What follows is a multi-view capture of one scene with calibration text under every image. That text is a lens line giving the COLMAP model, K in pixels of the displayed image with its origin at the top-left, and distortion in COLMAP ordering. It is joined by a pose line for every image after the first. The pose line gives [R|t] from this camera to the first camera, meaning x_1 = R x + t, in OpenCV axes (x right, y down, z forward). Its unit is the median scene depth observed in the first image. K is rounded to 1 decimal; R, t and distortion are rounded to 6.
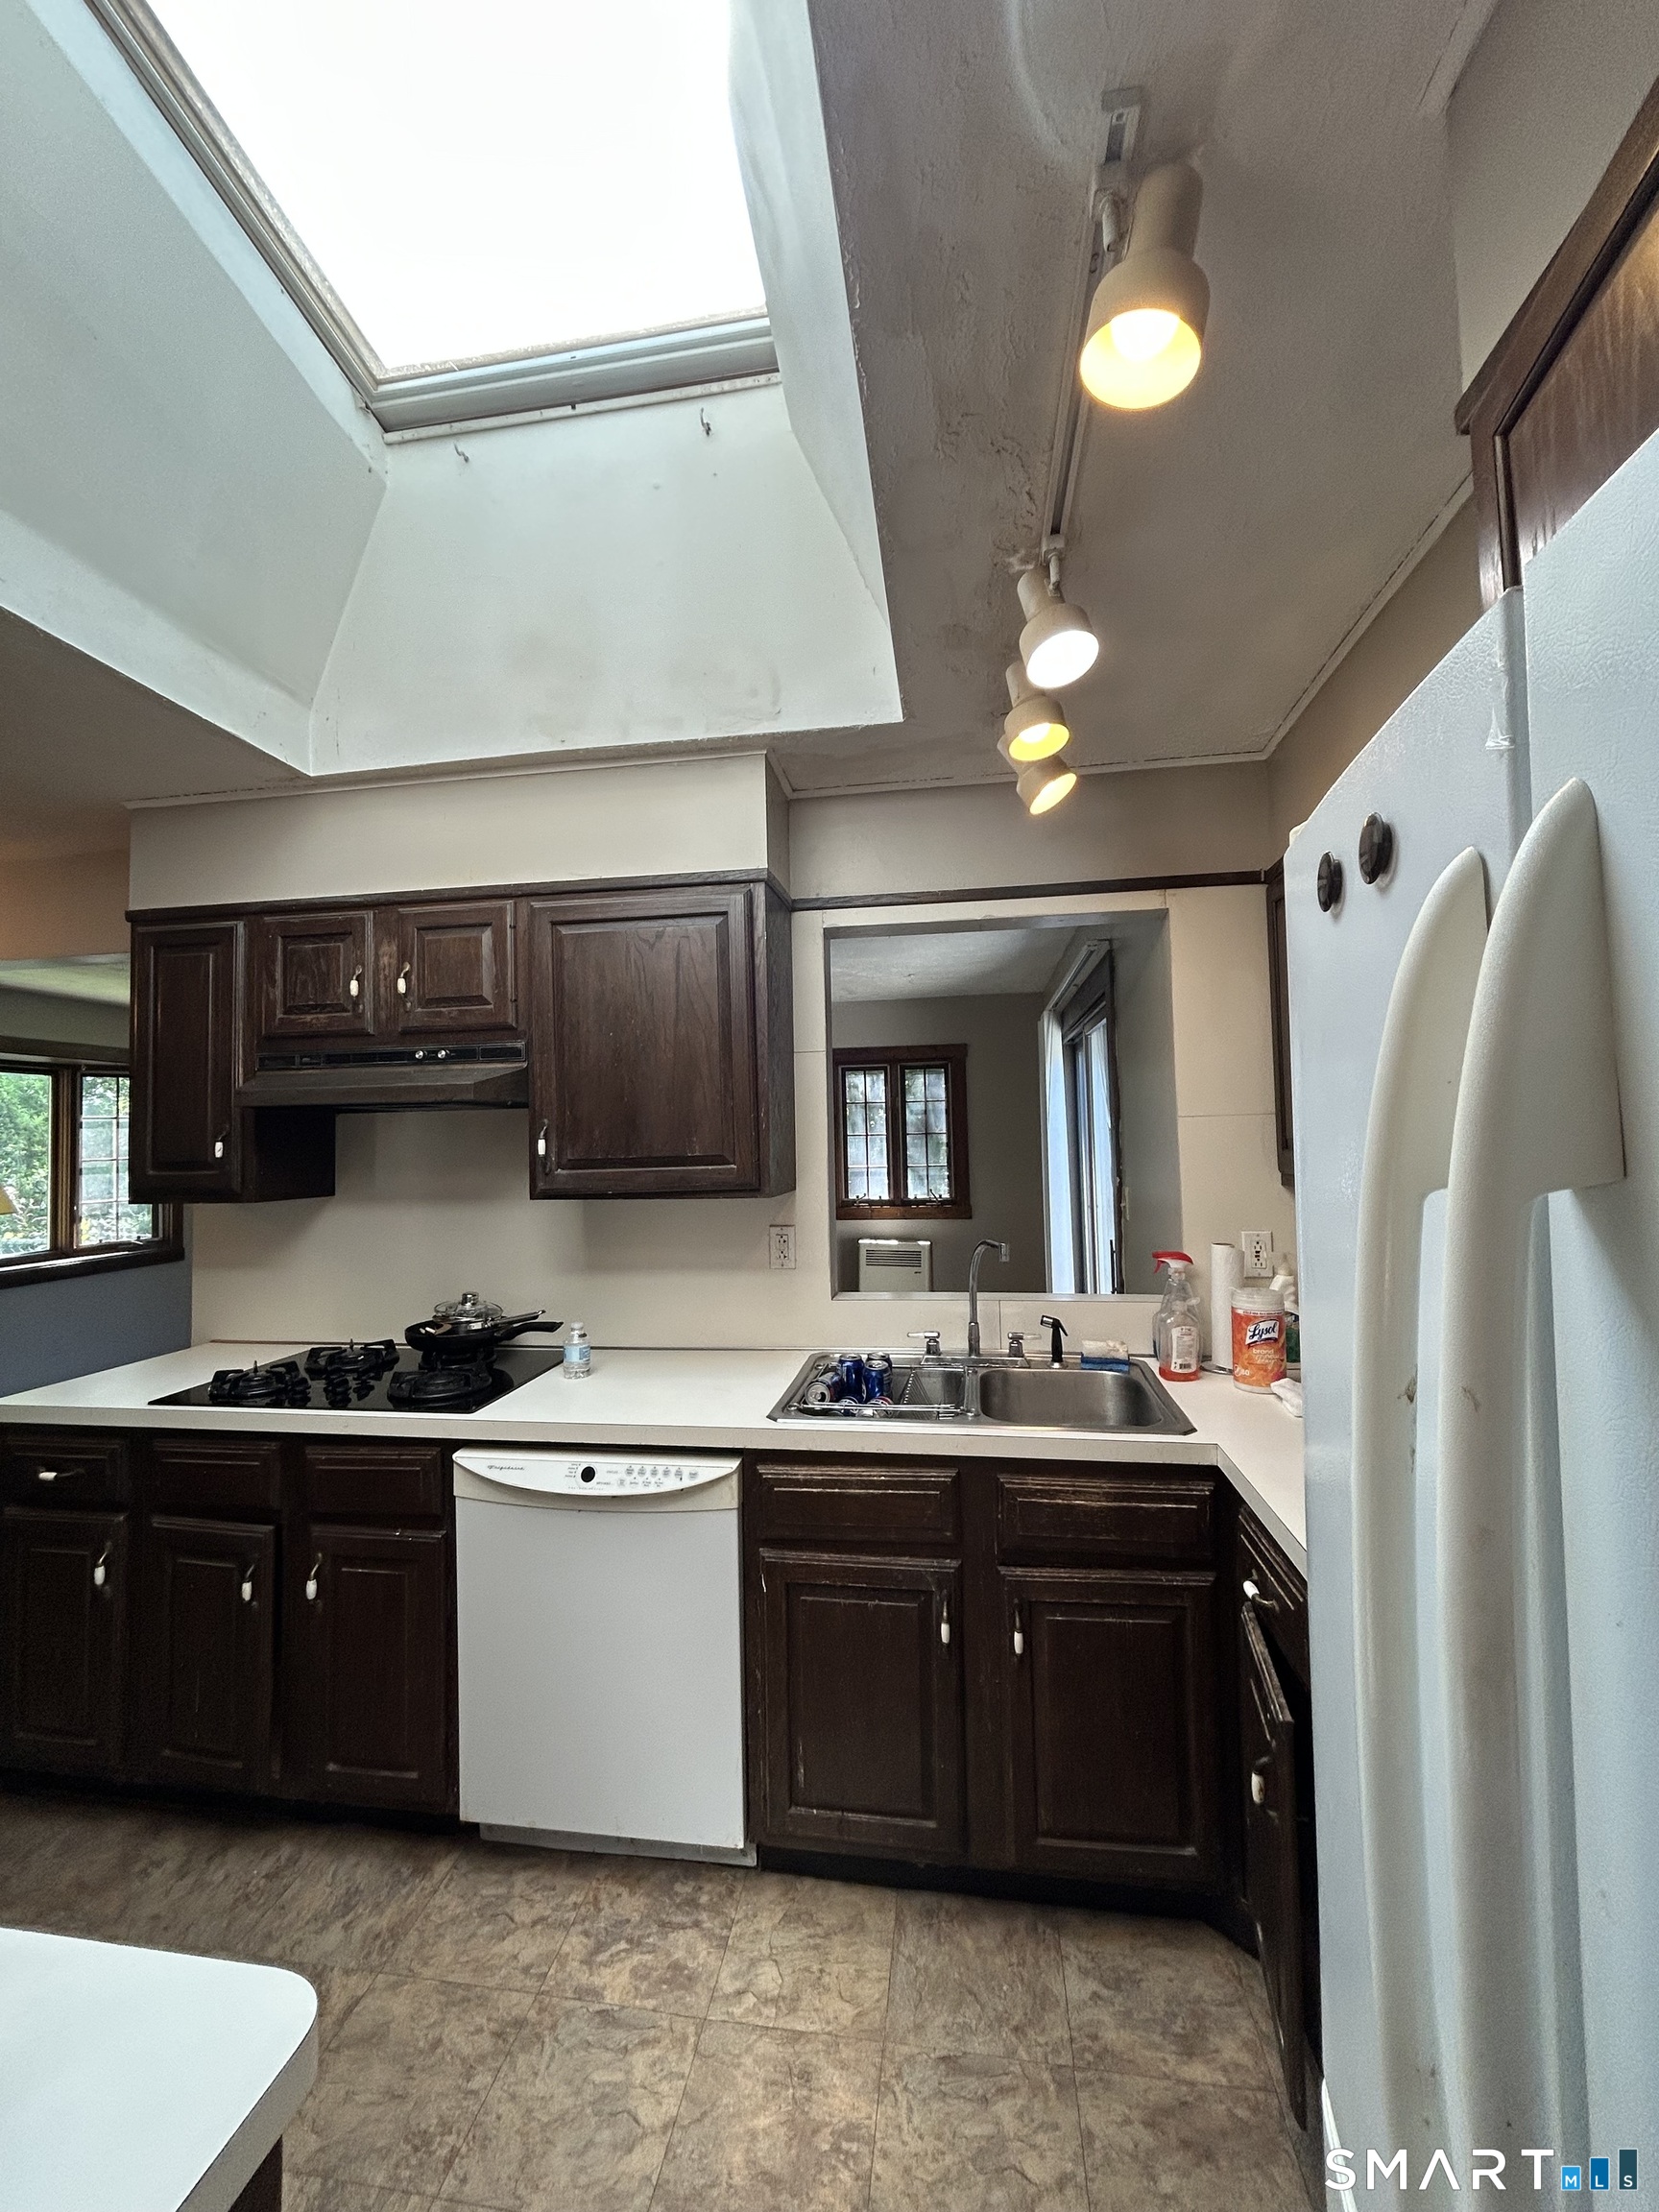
lens RADIAL K [[895.5, 0, 825.1], [0, 895.5, 1109.6], [0, 0, 1]] dist [0.002203, 0.000621]
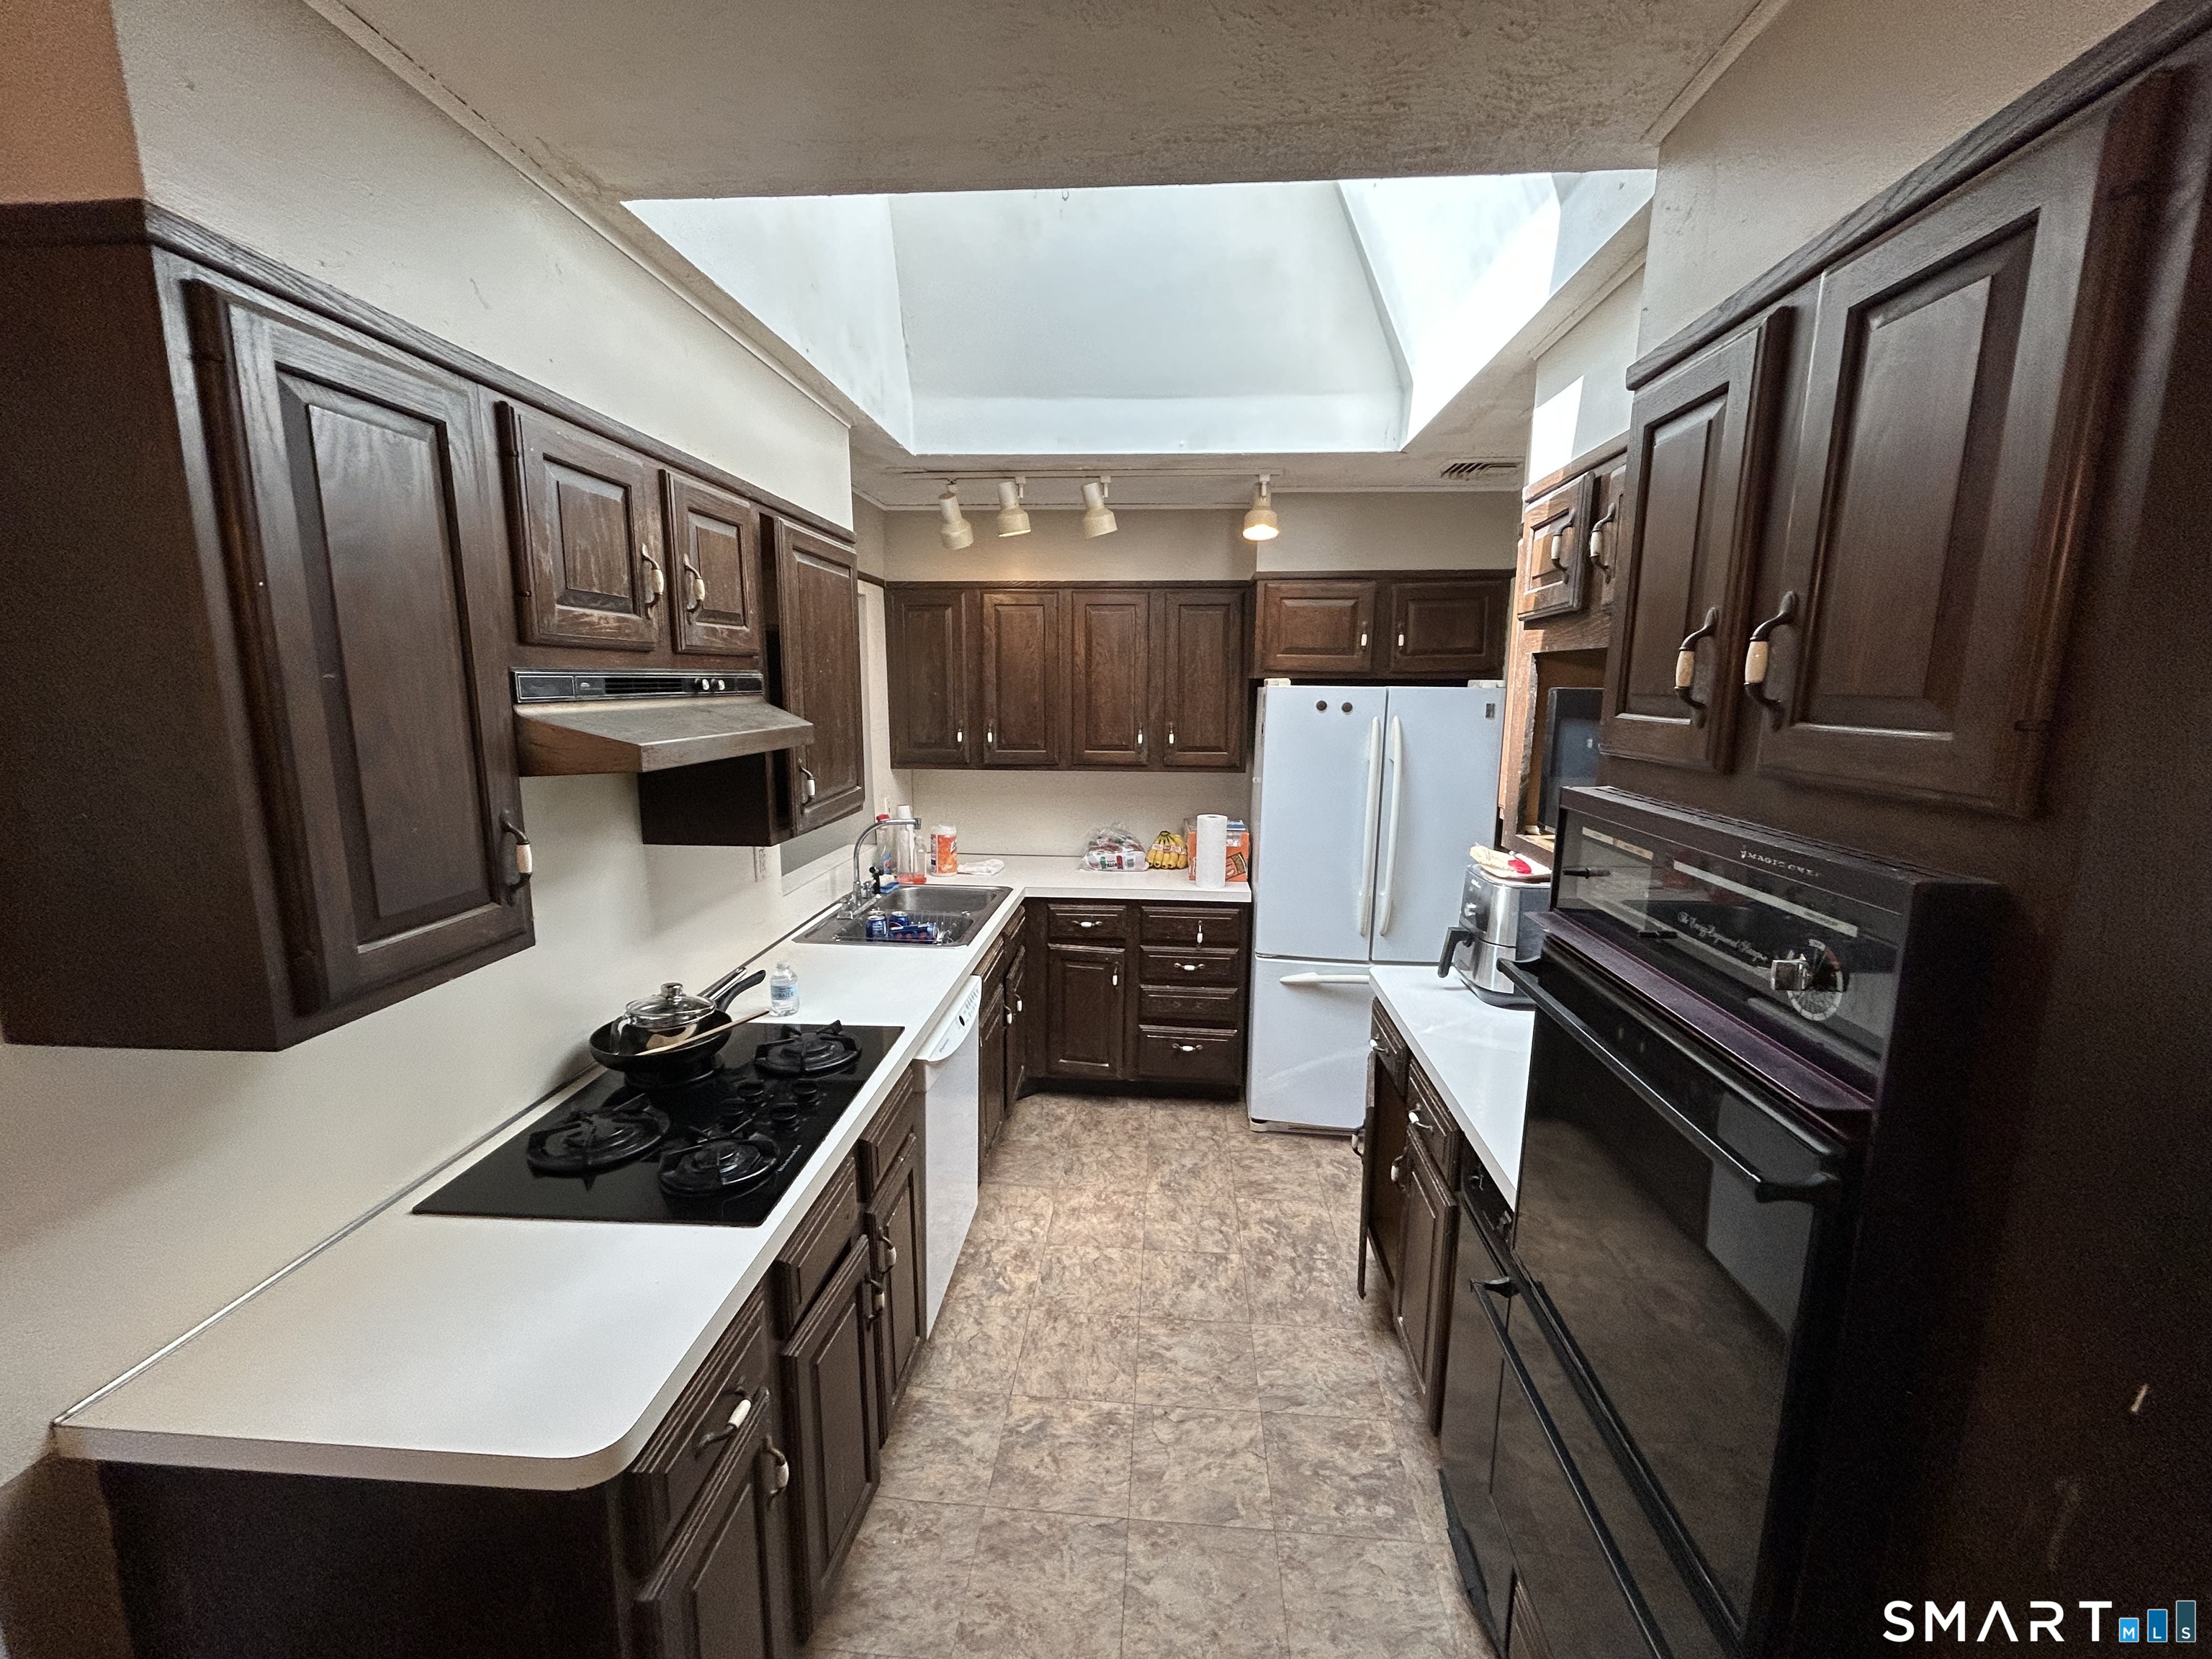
lens RADIAL K [[895.5, 0, 1103.6], [0, 895.5, 833.2], [0, 0, 1]] dist [0.002203, 0.000621]
pose [[-0.078269, -0.149318, 0.985687, -1.775462], [-0.040988, 0.988366, 0.146469, -0.088733], [-0.996089, -0.028937, -0.083478, 1.030234]]
